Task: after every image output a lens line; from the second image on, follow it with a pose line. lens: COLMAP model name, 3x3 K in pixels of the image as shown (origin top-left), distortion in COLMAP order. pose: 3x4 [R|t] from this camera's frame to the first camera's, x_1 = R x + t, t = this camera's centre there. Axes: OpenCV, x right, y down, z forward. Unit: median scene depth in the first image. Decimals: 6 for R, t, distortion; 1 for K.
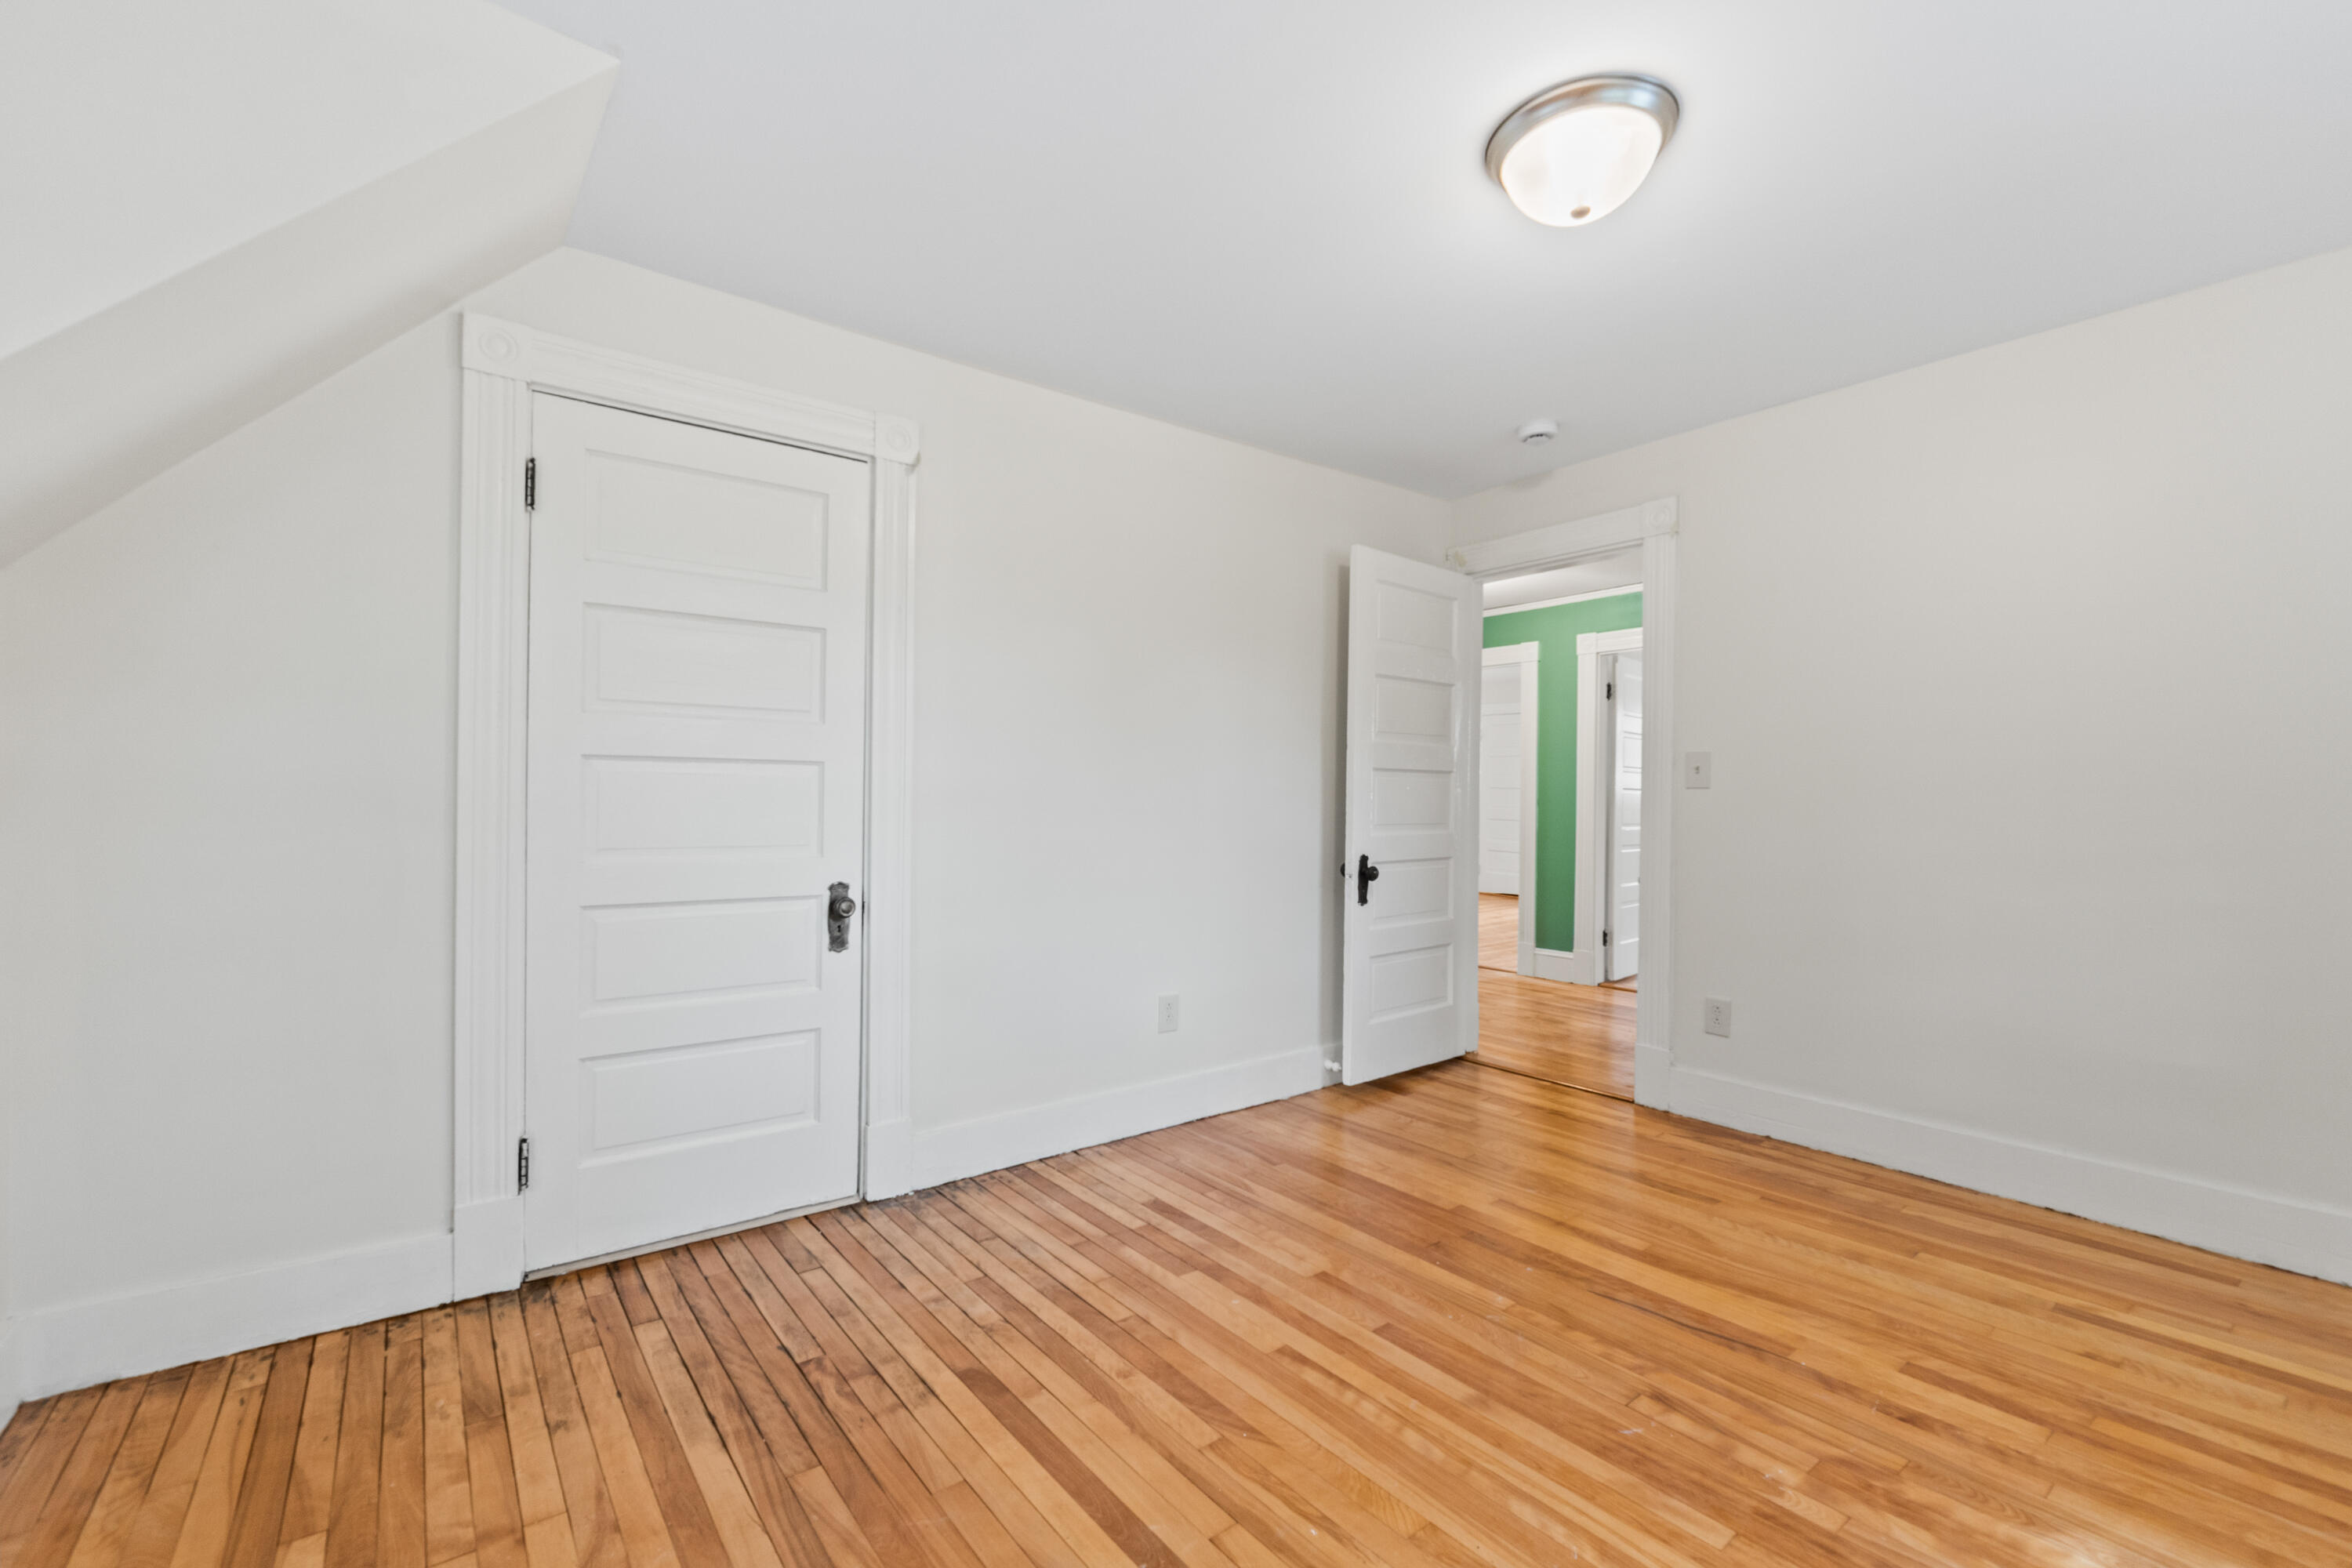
lens RADIAL K [[997.3, 0, 1187.0], [0, 997.3, 803.8], [0, 0, 1]] dist [-0.002496, -0.000766]
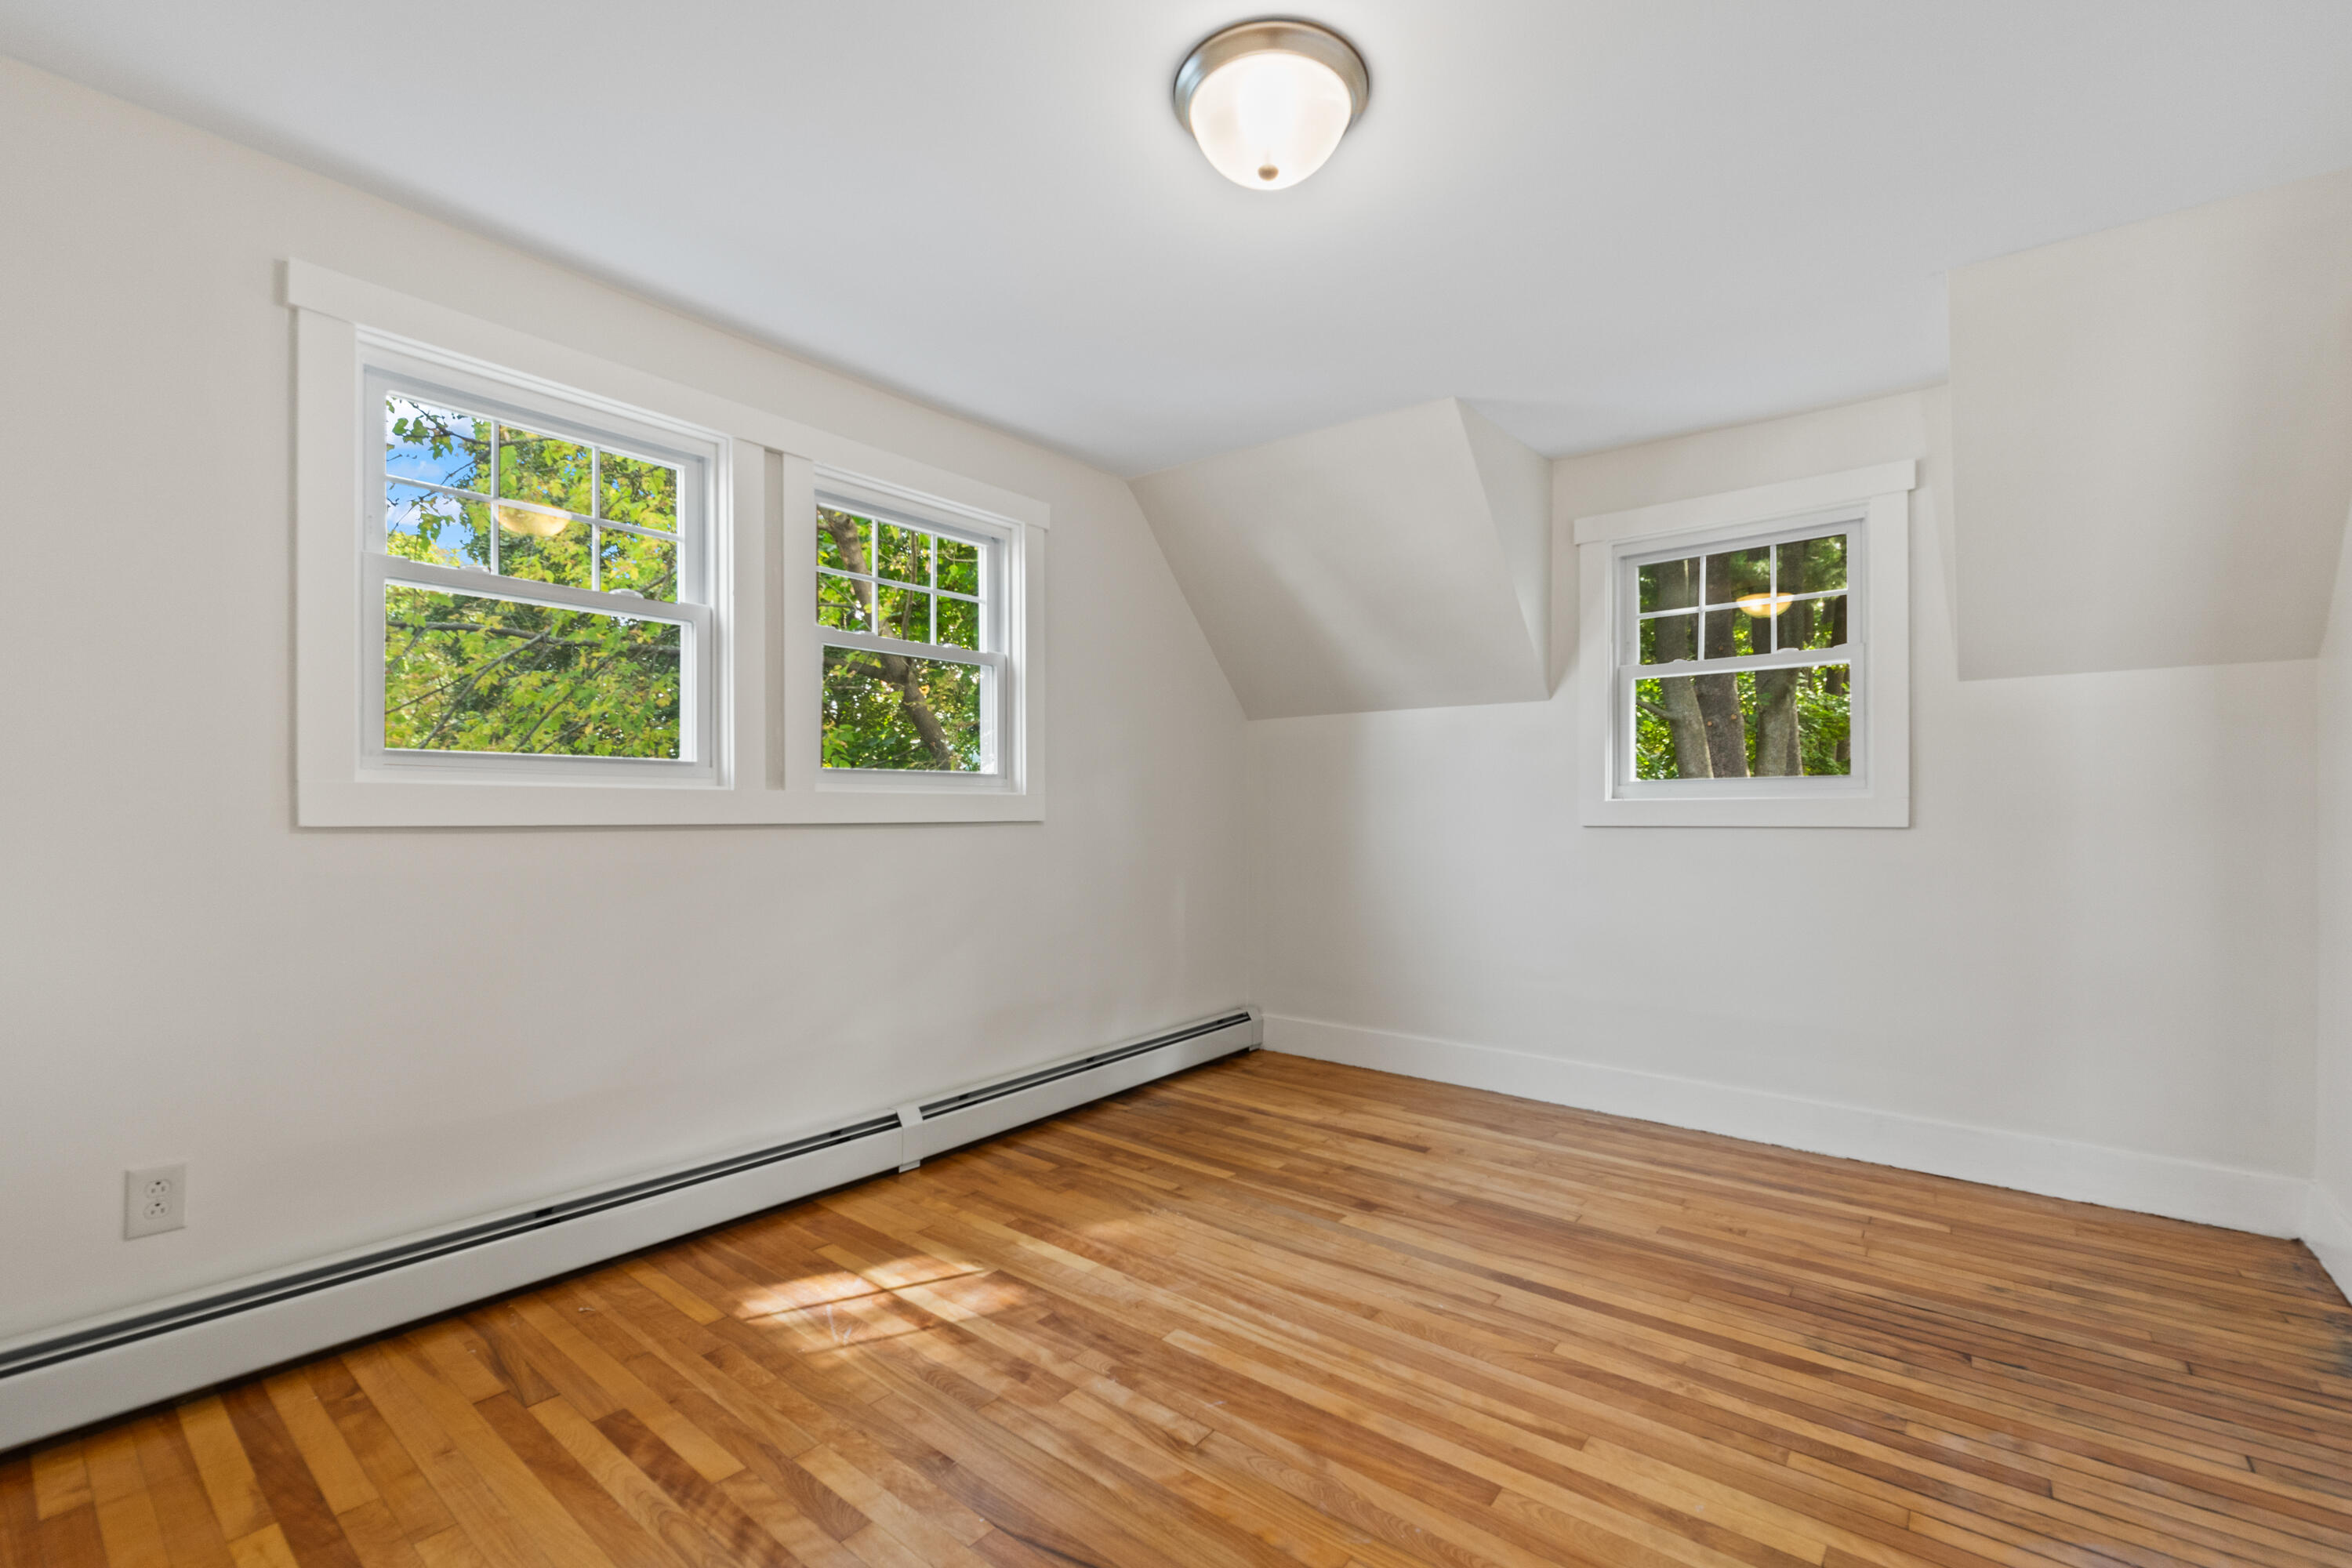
lens RADIAL K [[1029.4, 0, 1166.0], [0, 1029.4, 814.3], [0, 0, 1]] dist [-0.001517, -0.000205]
pose [[-0.976136, -0.007647, -0.217026, 0.731243], [-0.008389, 0.999962, 0.002501, -0.002246], [0.216999, 0.004262, -0.976163, 2.029695]]
